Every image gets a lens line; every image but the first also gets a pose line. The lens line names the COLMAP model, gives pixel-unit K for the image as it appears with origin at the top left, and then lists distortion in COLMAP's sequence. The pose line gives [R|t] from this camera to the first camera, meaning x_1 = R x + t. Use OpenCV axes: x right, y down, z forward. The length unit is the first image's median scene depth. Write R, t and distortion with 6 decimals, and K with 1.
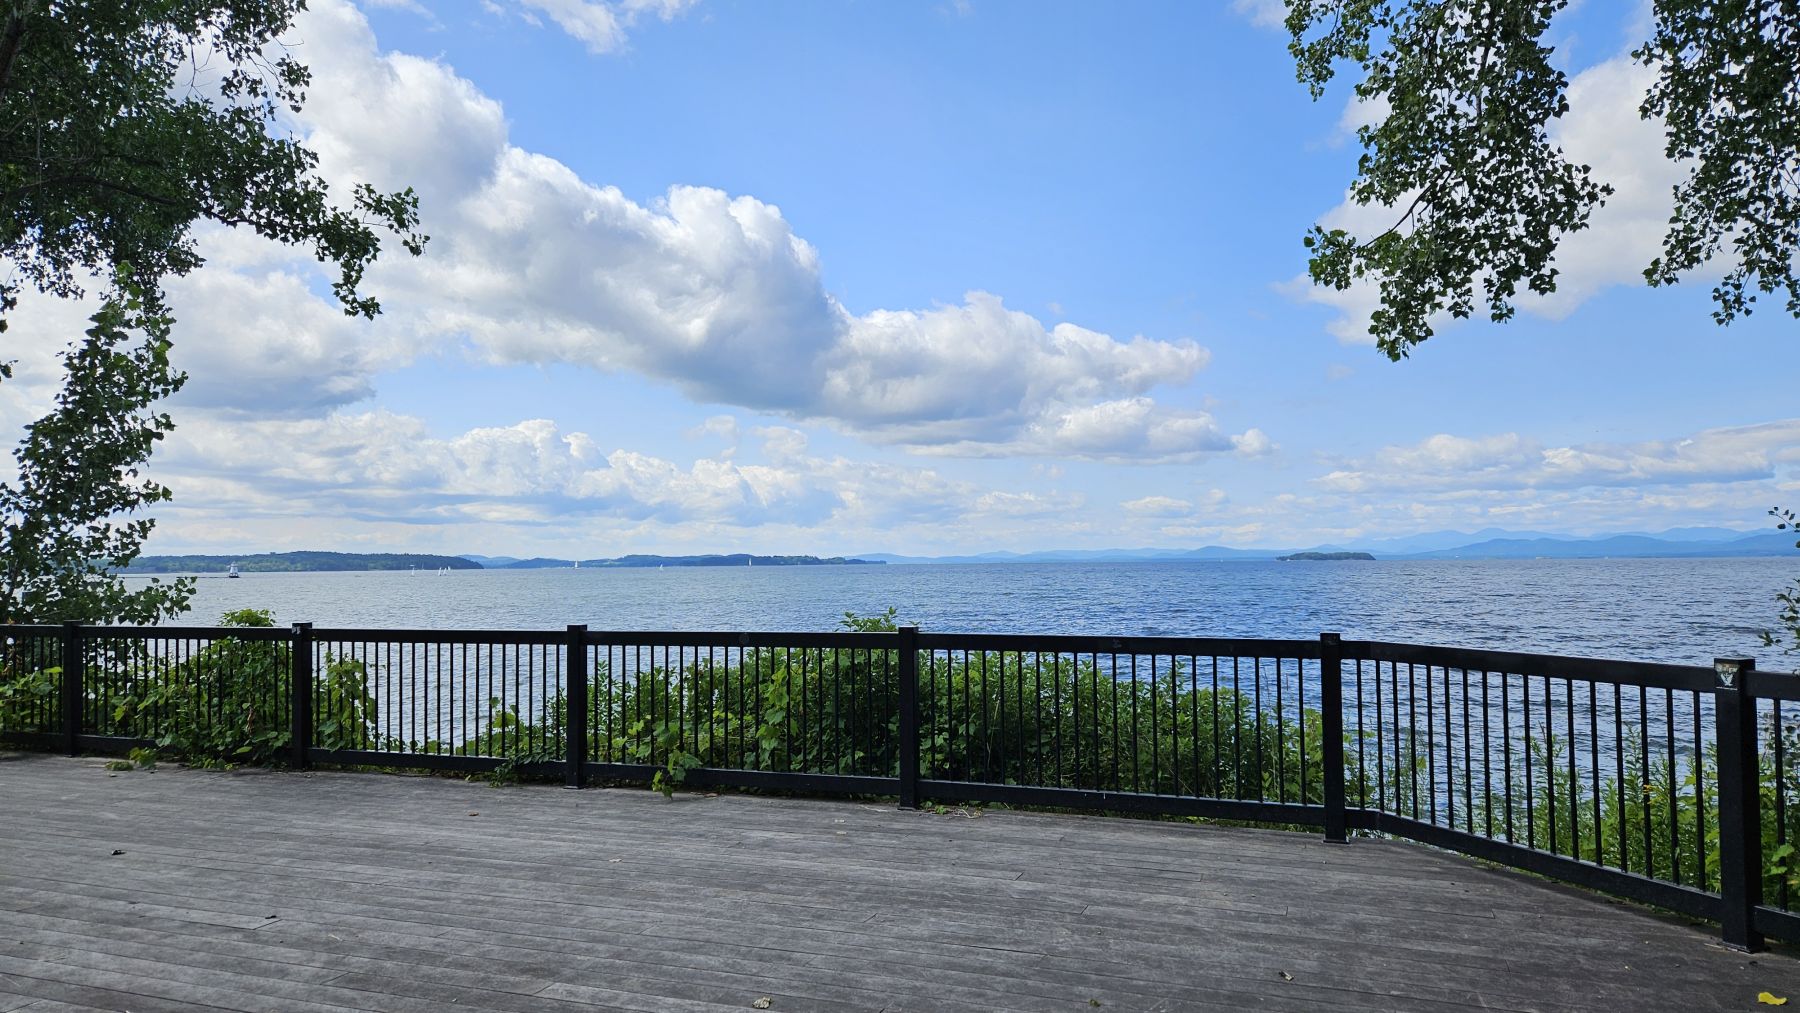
lens RADIAL K [[1165.1, 0, 898.3], [0, 1165.1, 510.5], [0, 0, 1]] dist [0.037688, -0.013314]
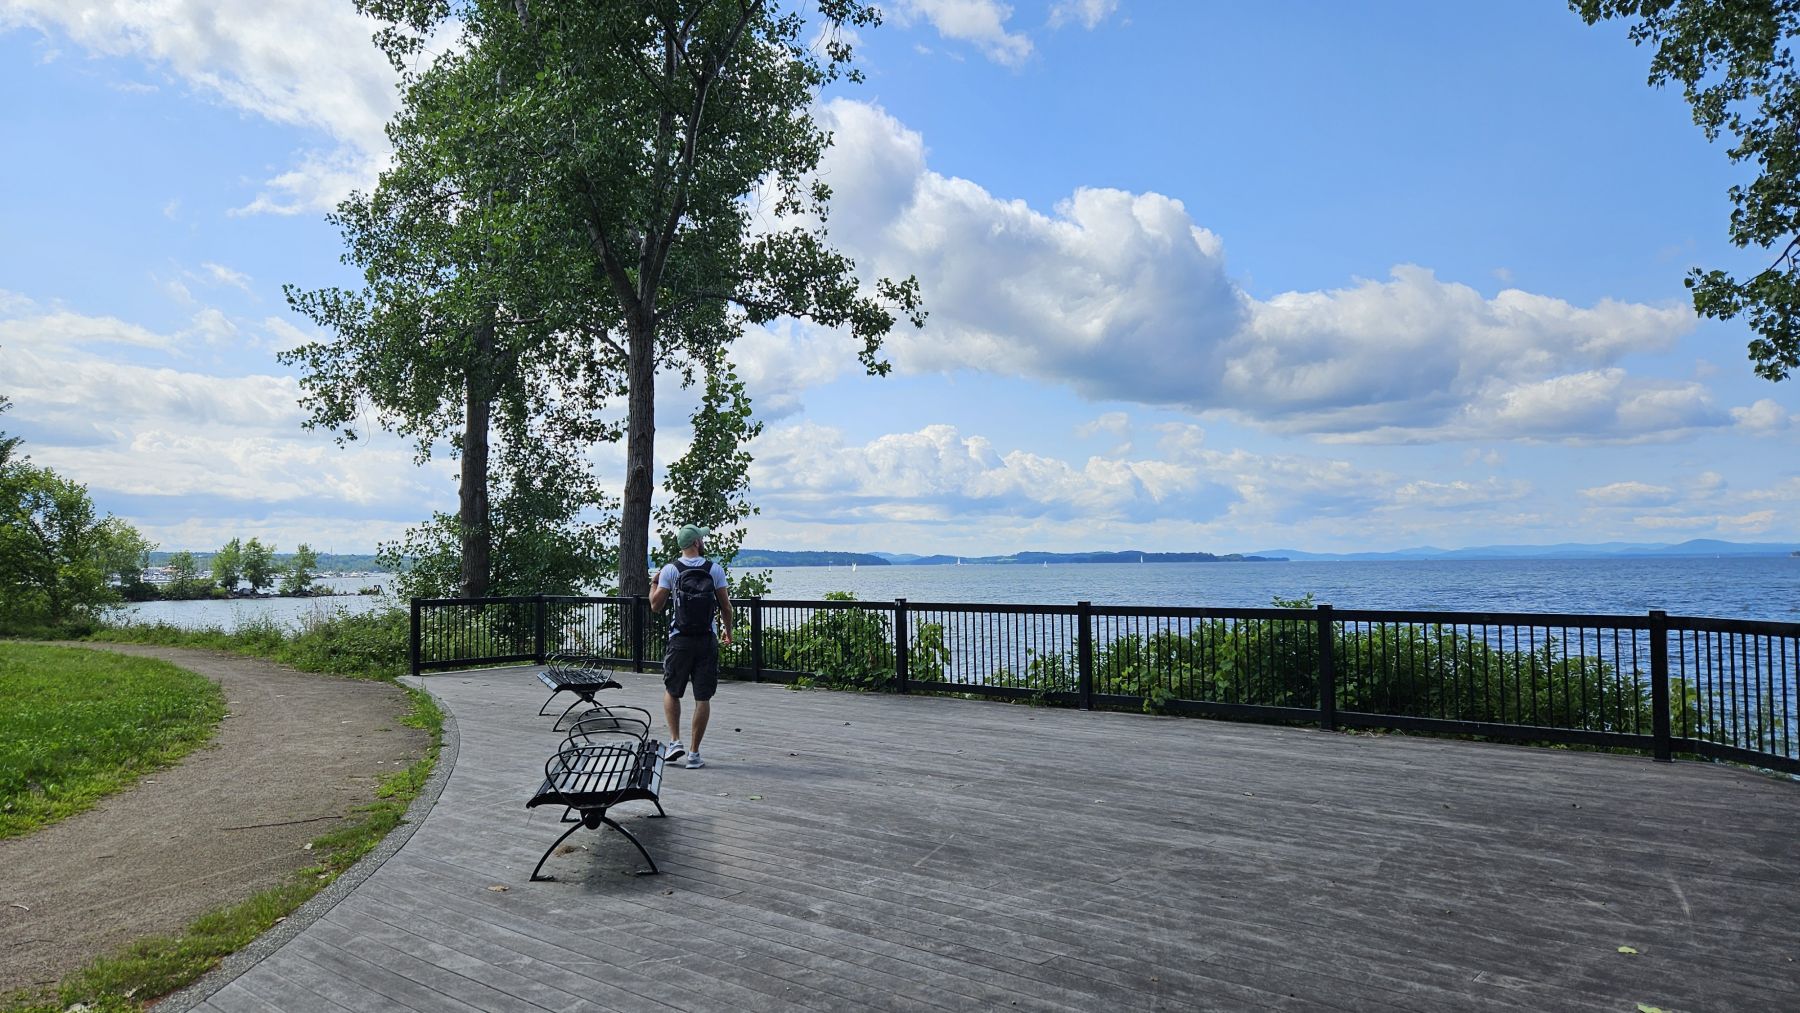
lens RADIAL K [[1165.1, 0, 890.0], [0, 1165.1, 503.4], [0, 0, 1]] dist [0.037688, -0.013314]
pose [[0.942543, -0.017866, -0.333606, -0.008404], [0.016727, 0.999840, -0.006286, -0.015839], [0.333665, 0.000344, 0.942692, -0.361202]]
